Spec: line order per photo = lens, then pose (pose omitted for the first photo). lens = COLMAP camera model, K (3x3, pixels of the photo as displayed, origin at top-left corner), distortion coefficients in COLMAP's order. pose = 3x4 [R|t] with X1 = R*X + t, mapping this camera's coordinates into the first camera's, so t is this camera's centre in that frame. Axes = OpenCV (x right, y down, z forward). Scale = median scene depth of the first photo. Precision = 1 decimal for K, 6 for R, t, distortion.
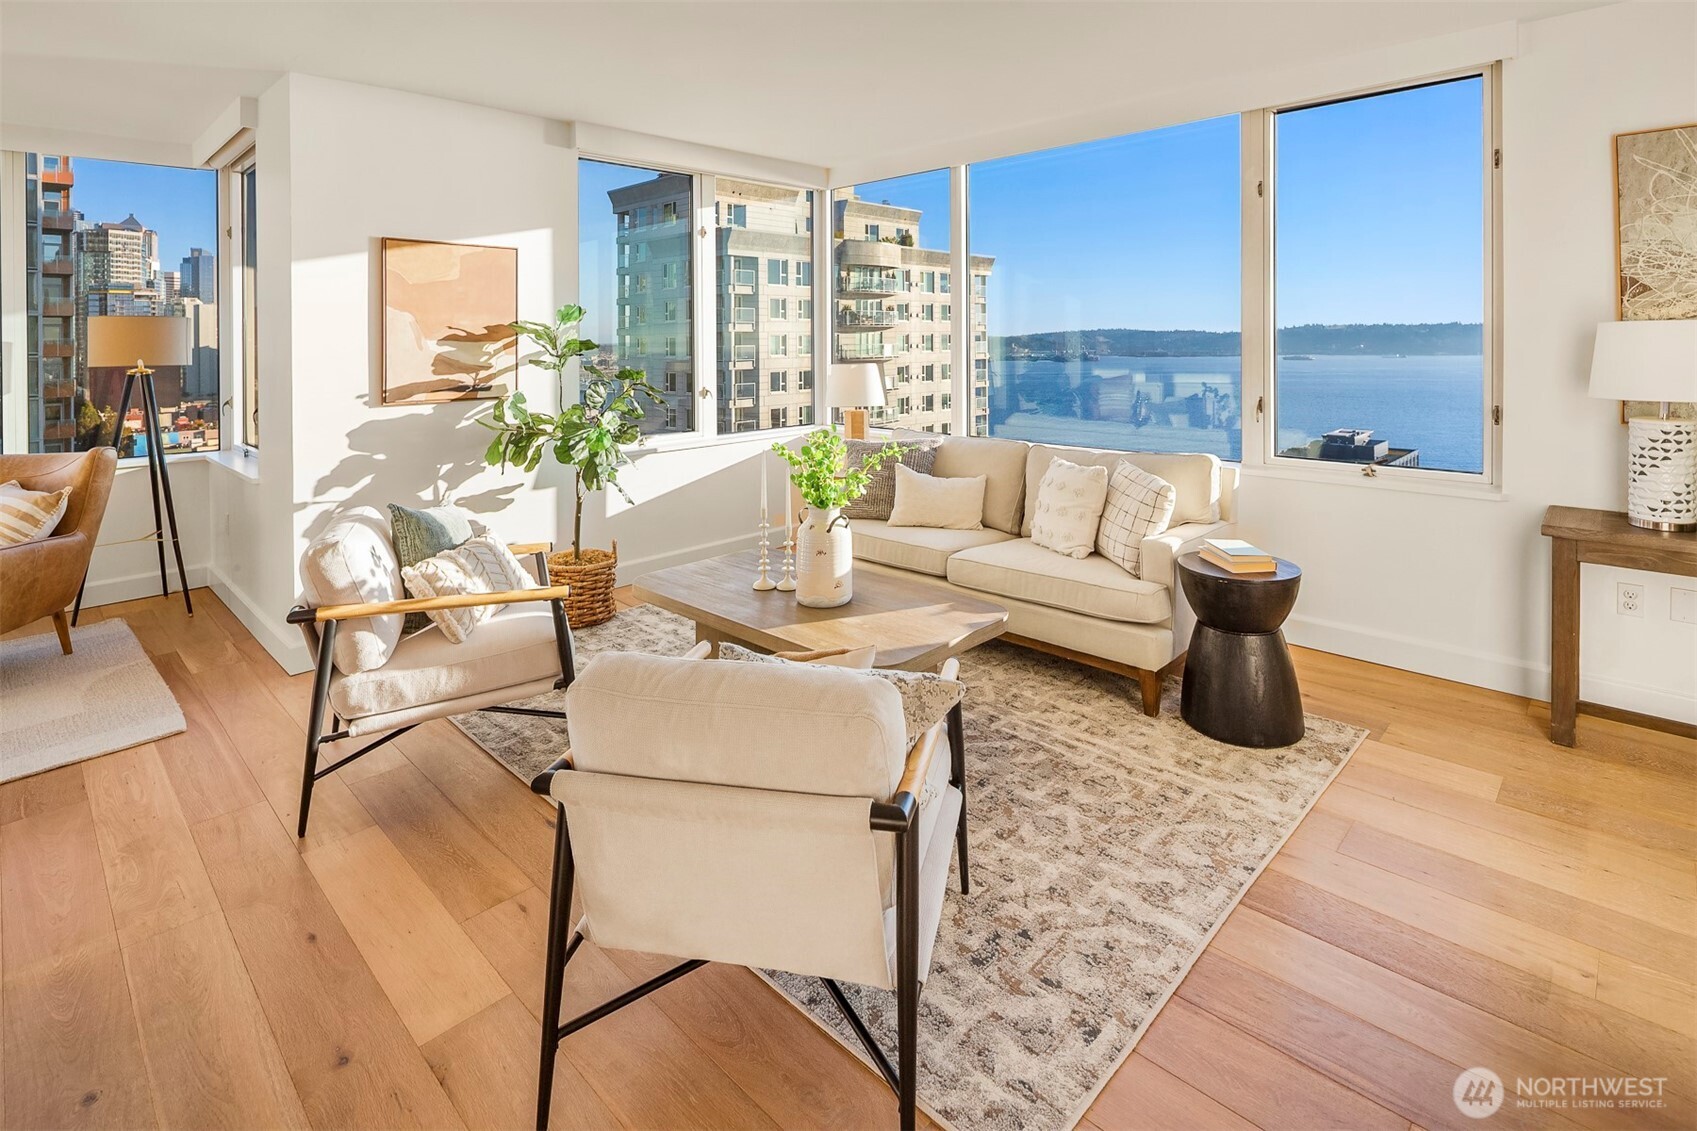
lens RADIAL K [[828.7, 0, 848.3], [0, 828.7, 359.7], [0, 0, 1]] dist [0.002413, 0.000048]
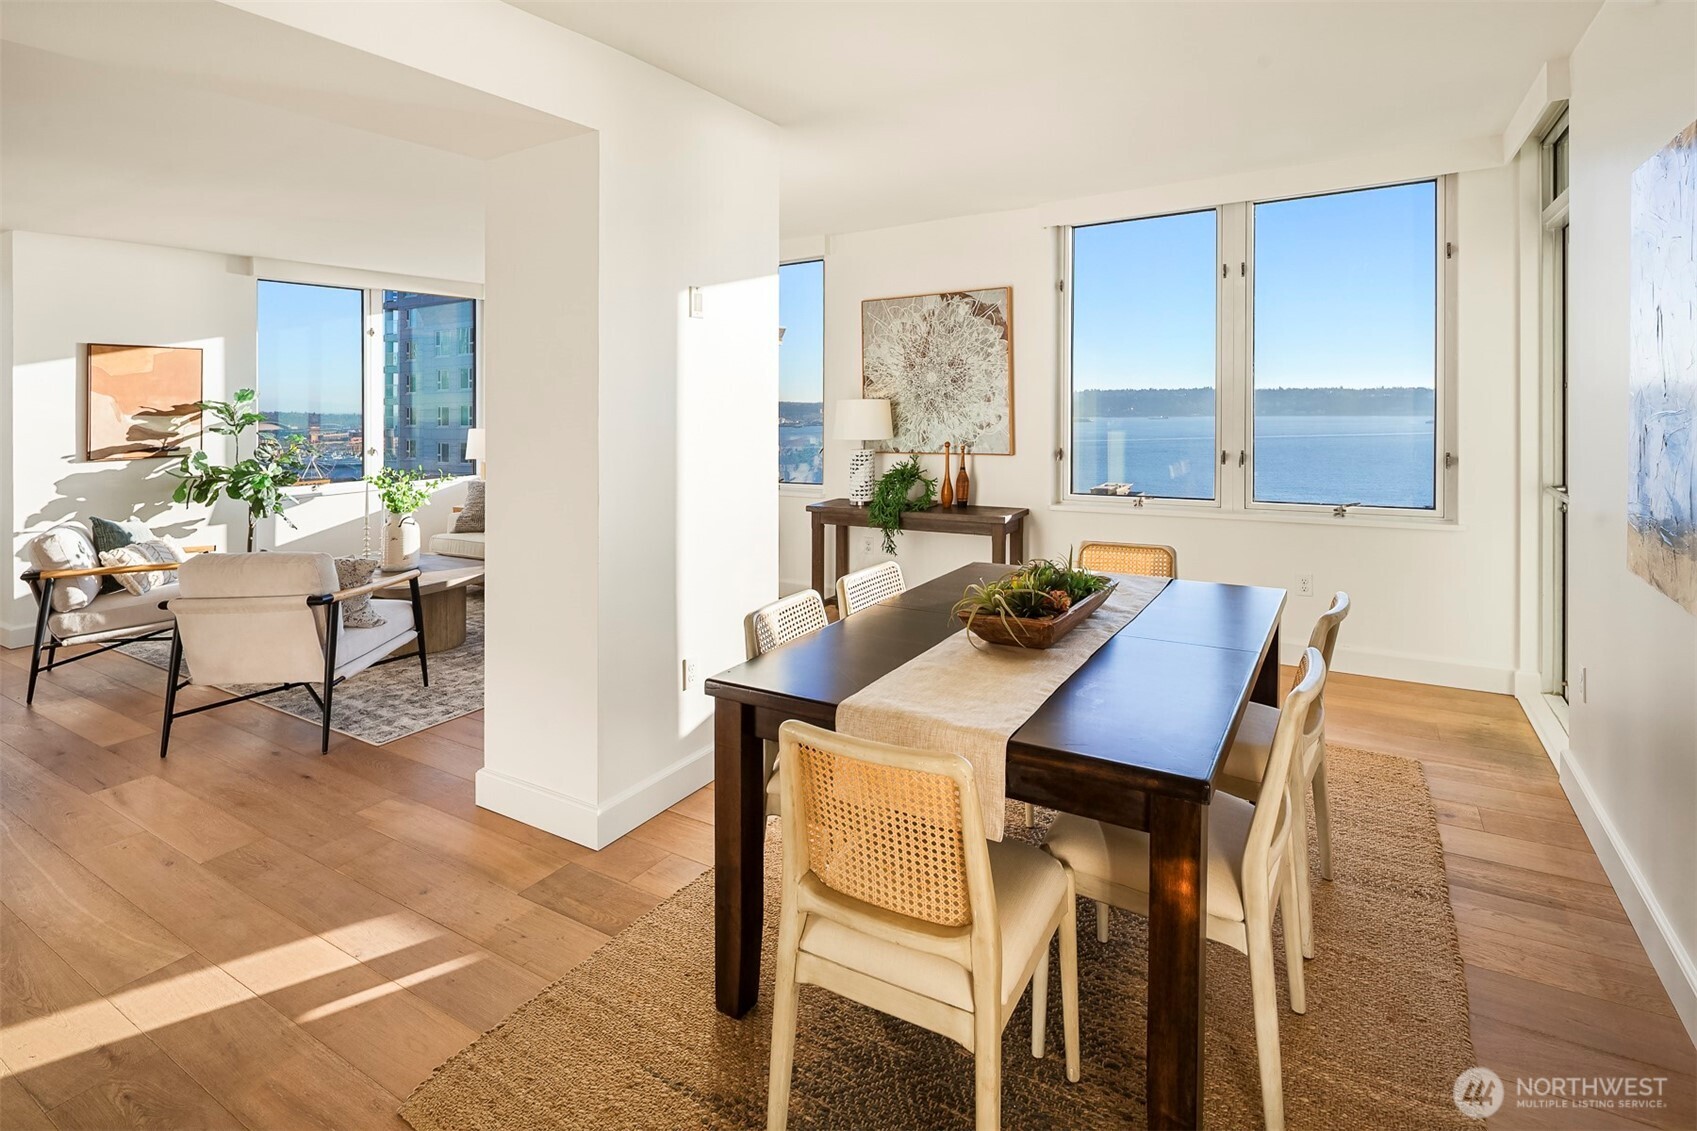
lens RADIAL K [[827.8, 0, 854.2], [0, 827.8, 405.7], [0, 0, 1]] dist [0.002397, -0.001588]
pose [[0.972959, -0.008049, 0.230839, 0.367895], [0.013736, 0.999640, -0.023041, 0.009339], [-0.230571, 0.025589, 0.972719, -0.646592]]
